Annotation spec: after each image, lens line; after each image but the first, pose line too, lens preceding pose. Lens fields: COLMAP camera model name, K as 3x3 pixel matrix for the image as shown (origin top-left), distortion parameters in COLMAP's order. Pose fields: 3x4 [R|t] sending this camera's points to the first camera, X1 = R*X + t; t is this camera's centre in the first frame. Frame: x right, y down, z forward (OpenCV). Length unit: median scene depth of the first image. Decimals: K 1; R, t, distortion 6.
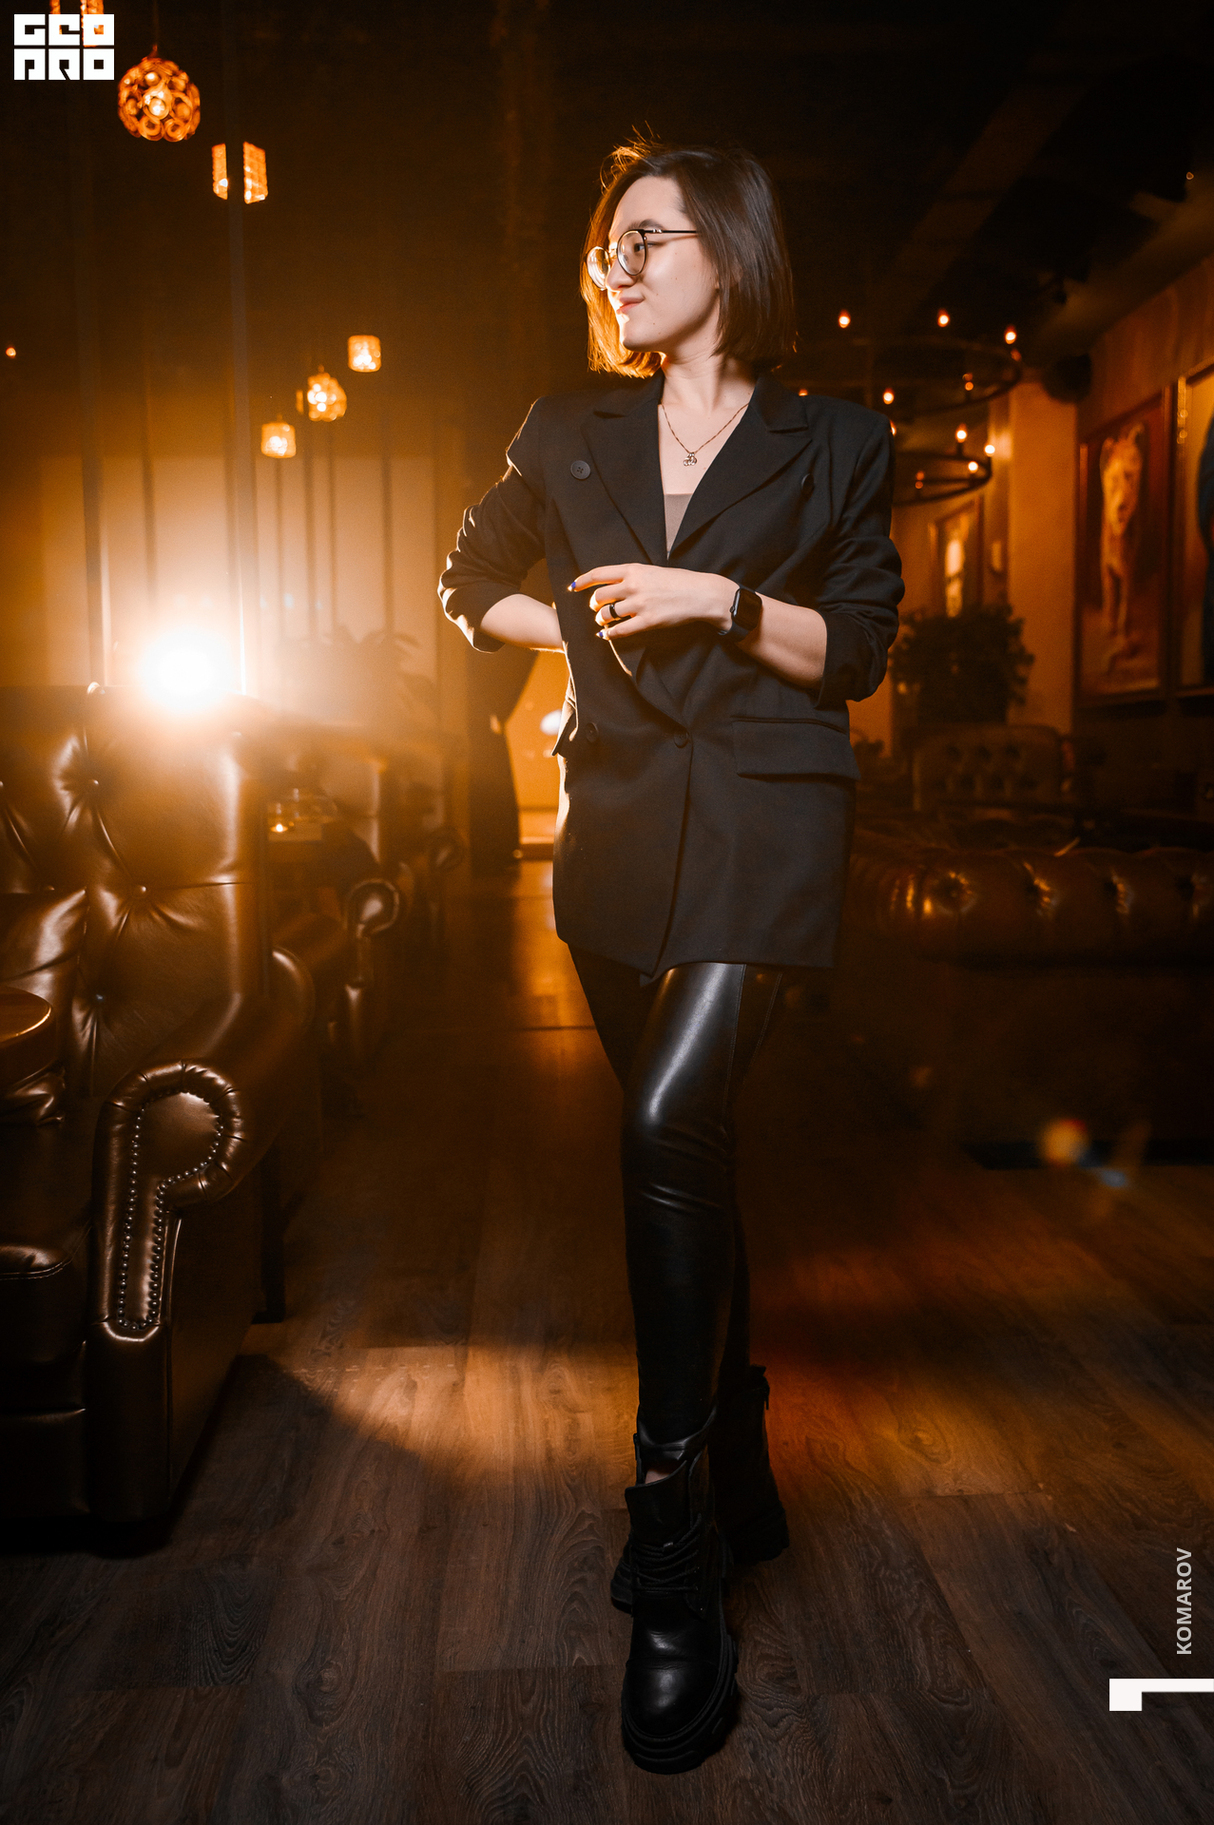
lens RADIAL K [[1761.9, 0, 607.0], [0, 1761.9, 912.5], [0, 0, 1]] dist [0.033650, 0.001648]
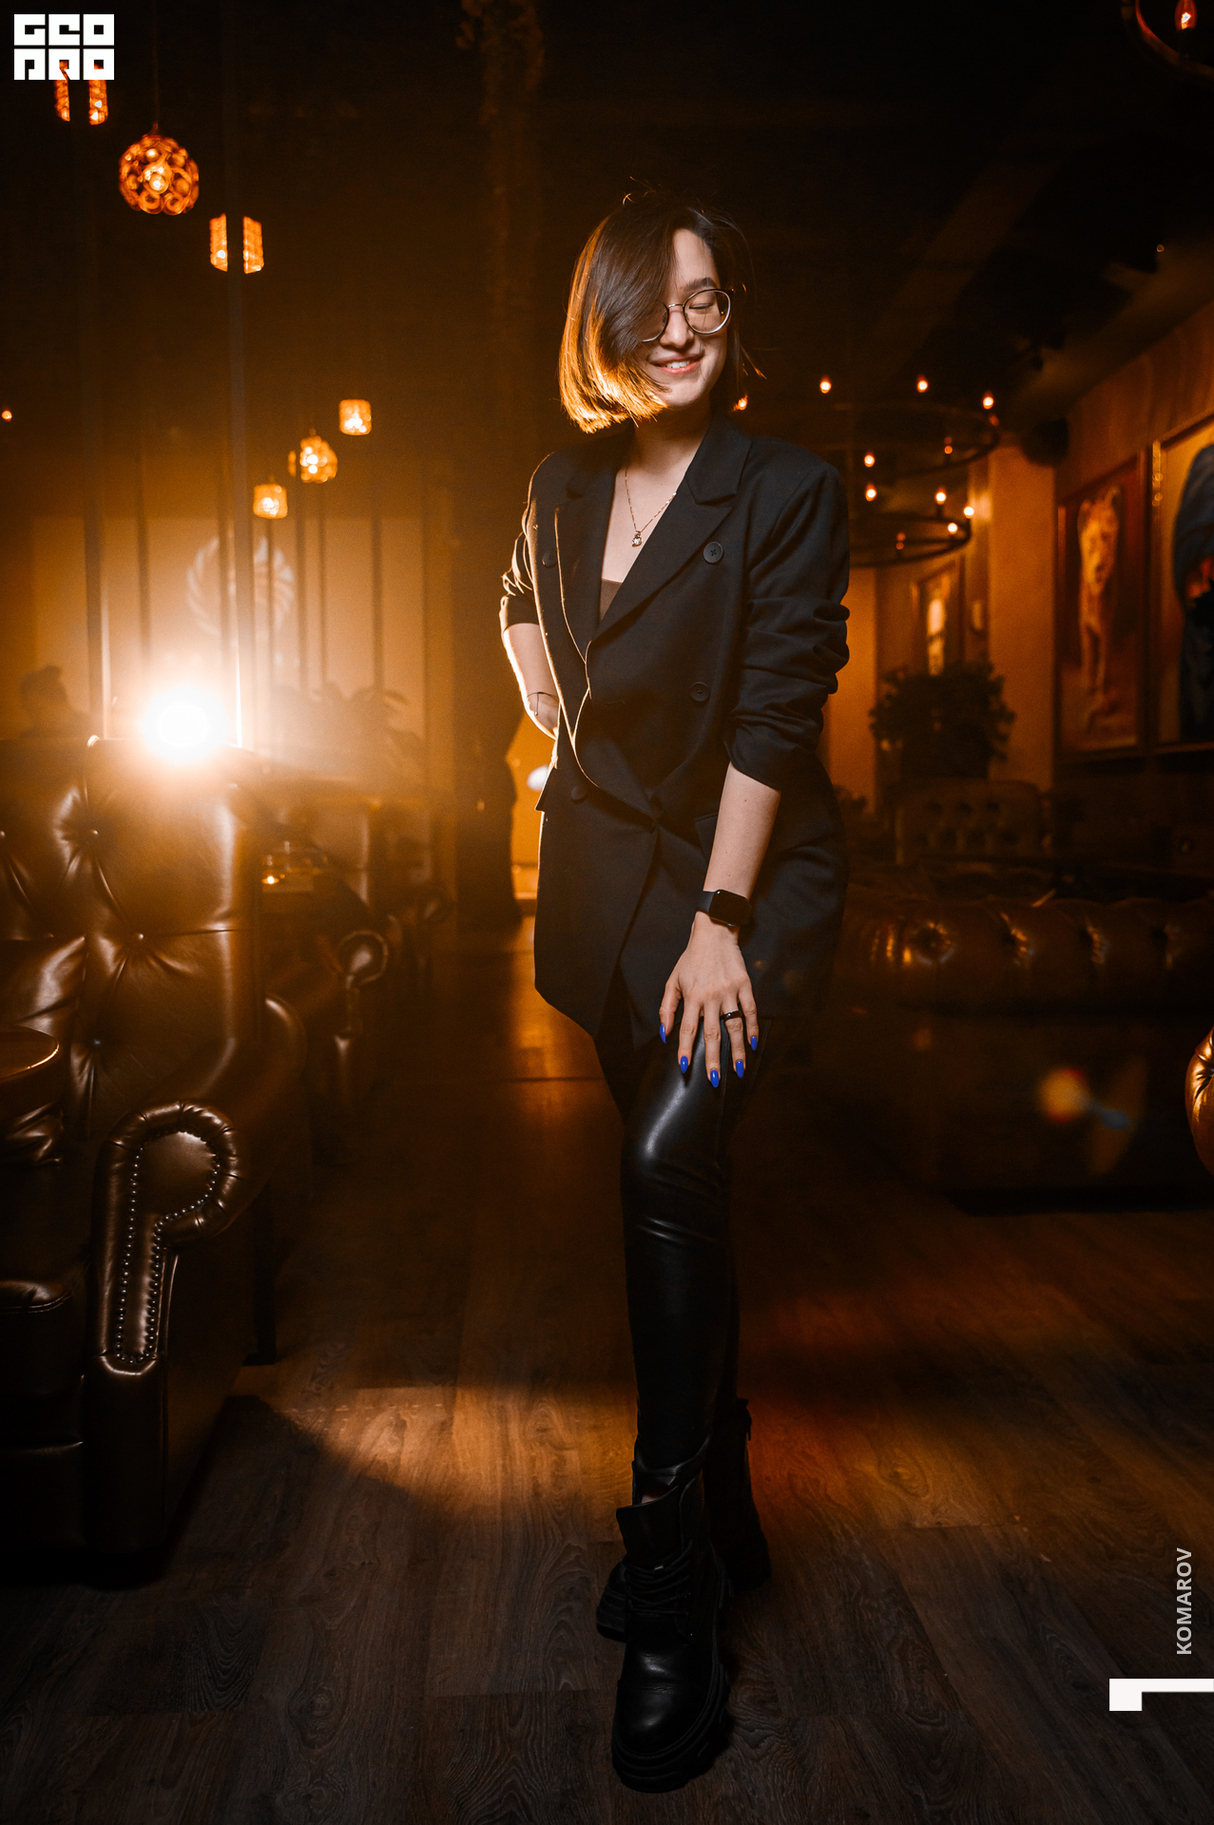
lens RADIAL K [[1761.9, 0, 607.0], [0, 1761.9, 912.5], [0, 0, 1]] dist [0.033650, 0.001648]
pose [[0.999969, -0.000007, 0.007820, 0.000151], [0.000259, 0.999483, -0.032137, 0.005300], [-0.007815, 0.032138, 0.999453, -0.024620]]
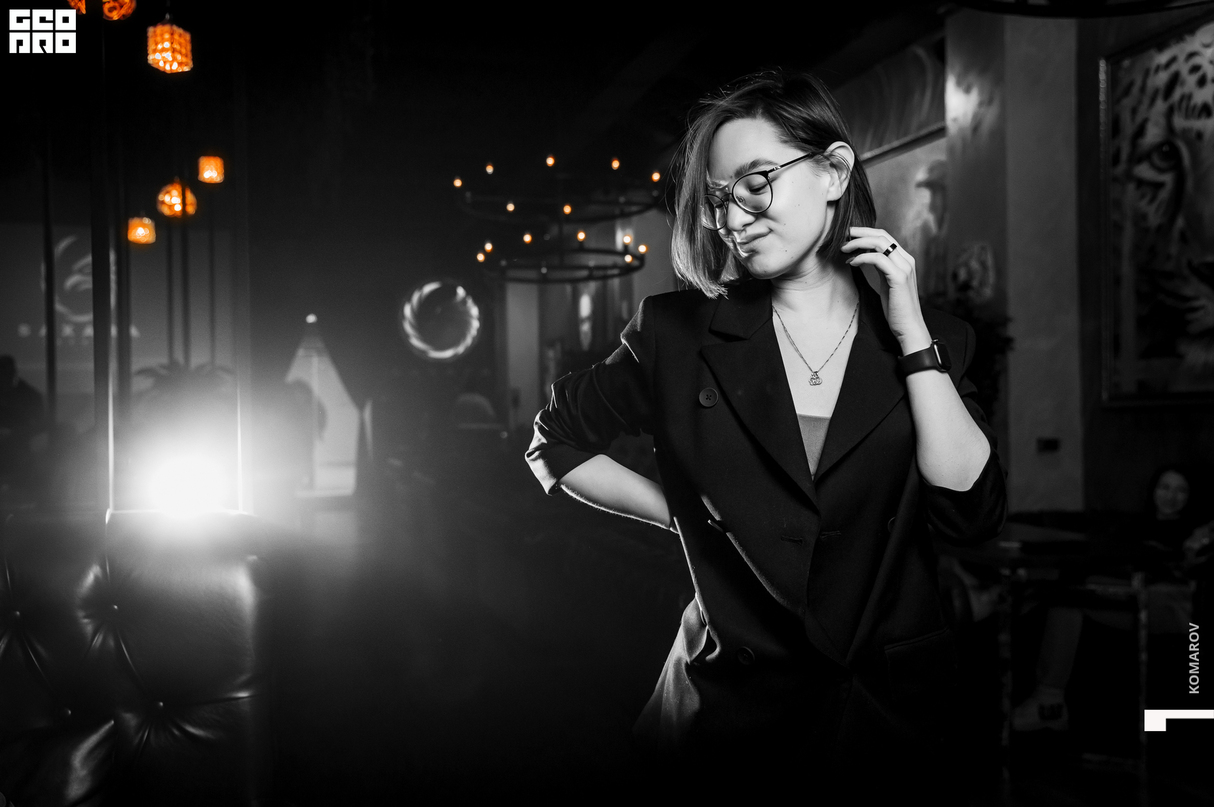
lens RADIAL K [[1172.0, 0, 603.5], [0, 1172.0, 410.3], [0, 0, 1]] dist [0.033650, 0.001648]
pose [[0.971651, -0.003966, 0.236385, -0.147158], [0.026841, 0.995245, -0.093632, -0.101643], [-0.234890, 0.097323, 0.967137, 0.192193]]
